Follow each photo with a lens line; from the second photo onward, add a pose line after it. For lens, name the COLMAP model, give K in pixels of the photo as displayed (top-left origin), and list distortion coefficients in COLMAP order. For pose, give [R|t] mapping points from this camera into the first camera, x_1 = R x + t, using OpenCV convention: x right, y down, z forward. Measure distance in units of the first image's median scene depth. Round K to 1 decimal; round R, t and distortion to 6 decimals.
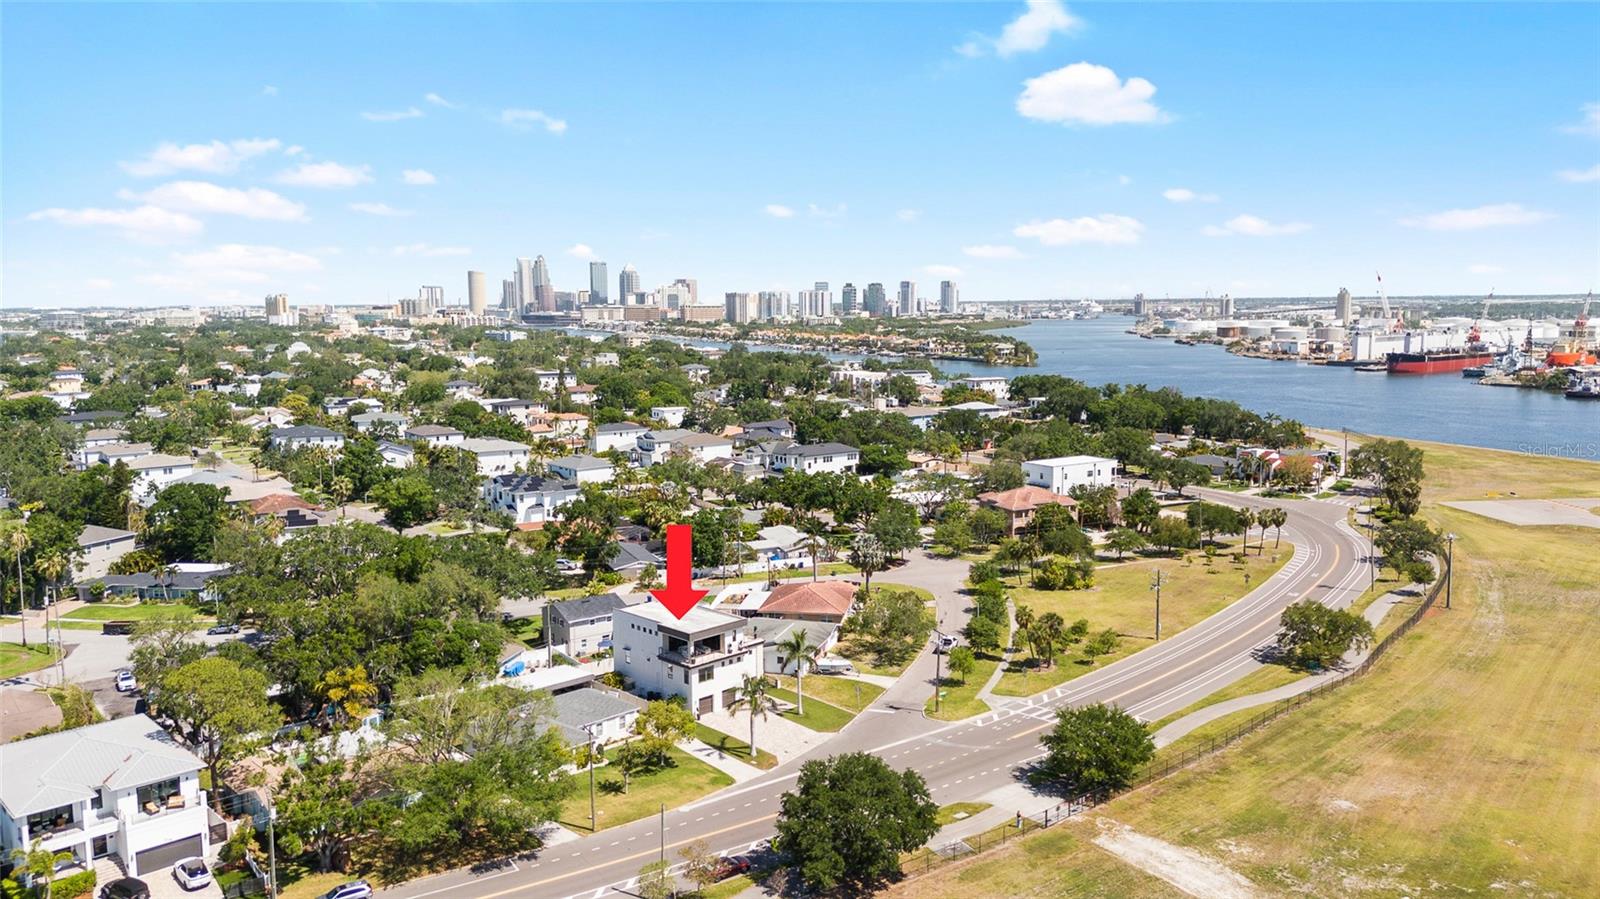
lens RADIAL K [[1202.5, 0, 800.0], [0, 1202.5, 449.5], [0, 0, 1]] dist [0.061775, -0.002159]
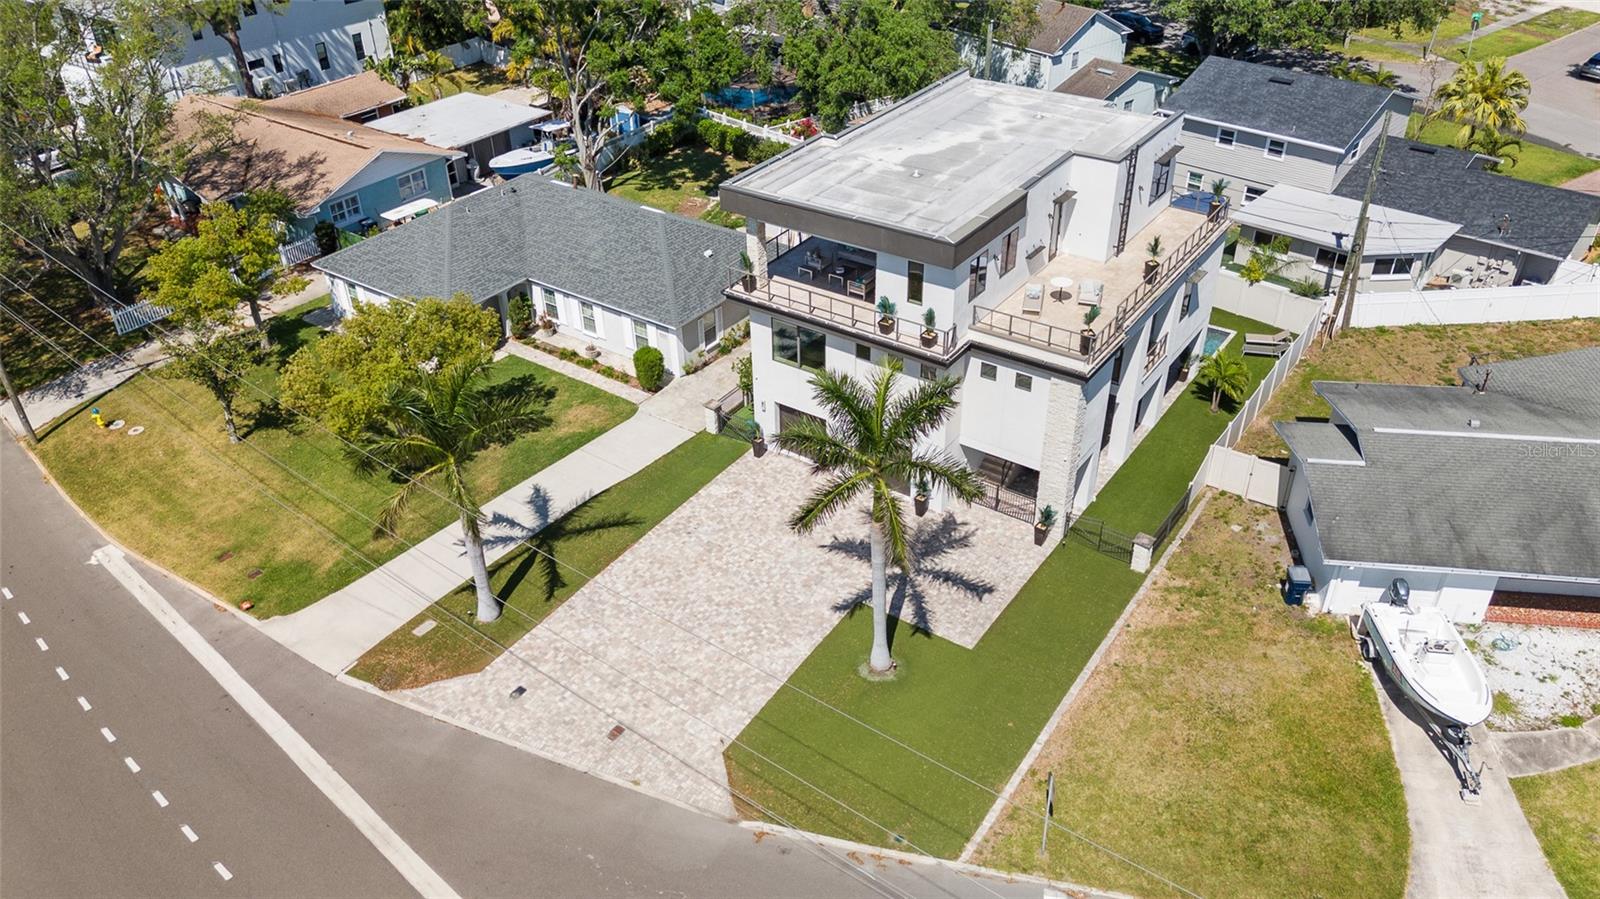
lens RADIAL K [[1153.3, 0, 800.0], [0, 1153.3, 449.5], [0, 0, 1]] dist [0.059799, -0.002692]
pose [[0.188655, 0.554673, -0.810399, 0.171119], [-0.105542, 0.831889, 0.544813, 0.048903], [0.976355, -0.017250, 0.215482, 0.930649]]
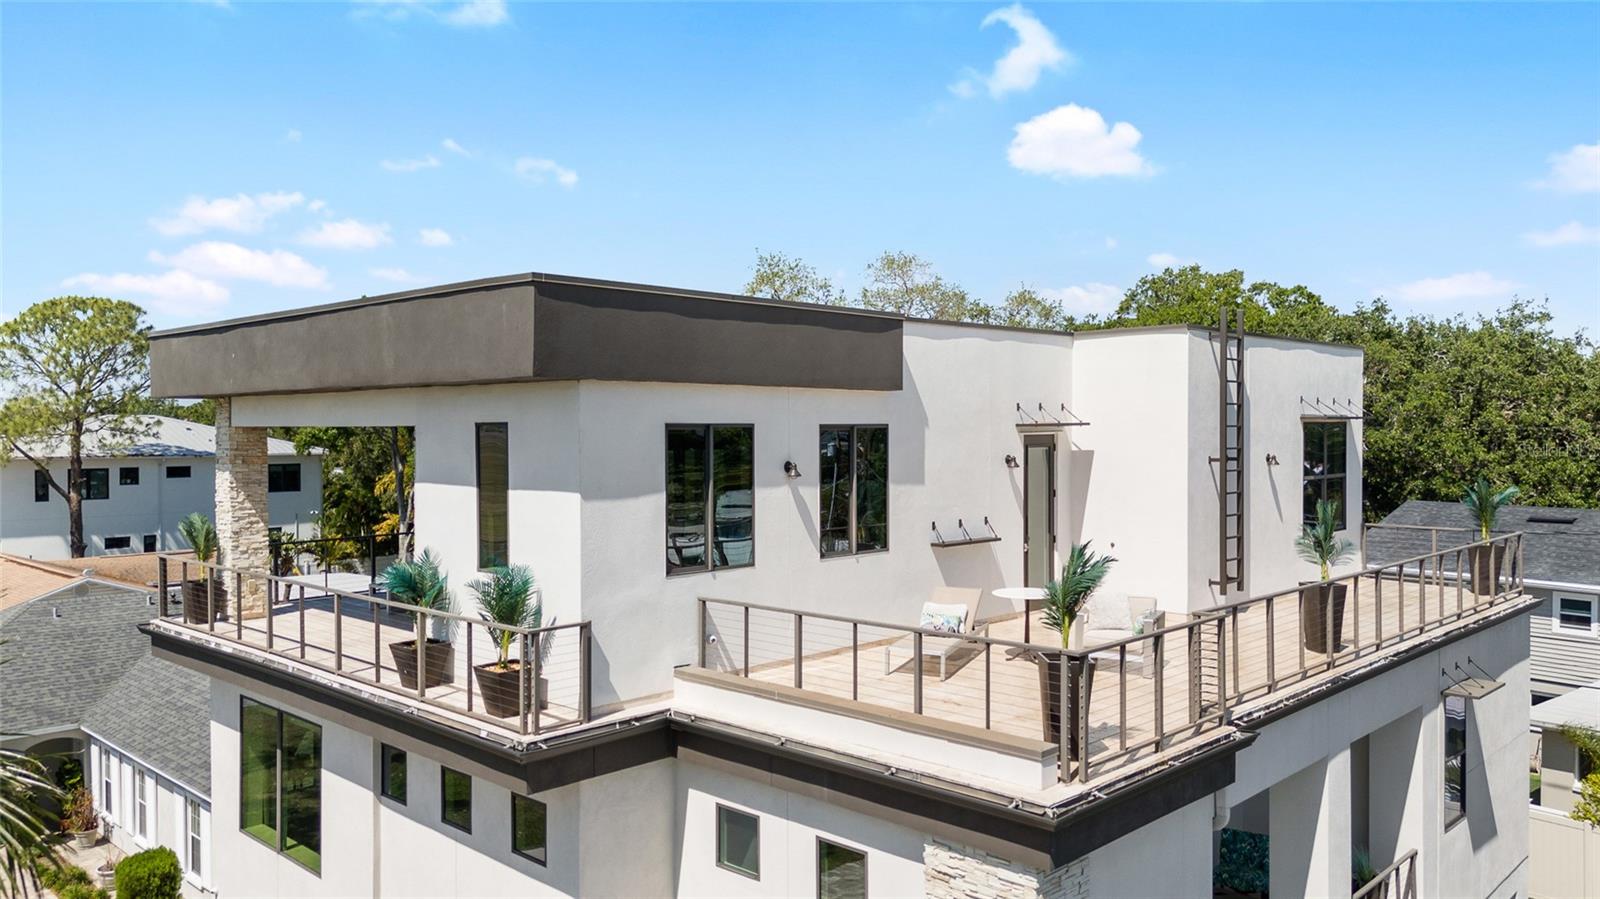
lens RADIAL K [[1161.5, 0, 844.7], [0, 1161.5, 447.1], [0, 0, 1]] dist [0.072853, -0.000851]
pose [[0.059641, 0.023682, -0.997939, 0.025575], [-0.127207, 0.991748, 0.015933, 0.148911], [0.990081, 0.125995, 0.062162, 1.030798]]
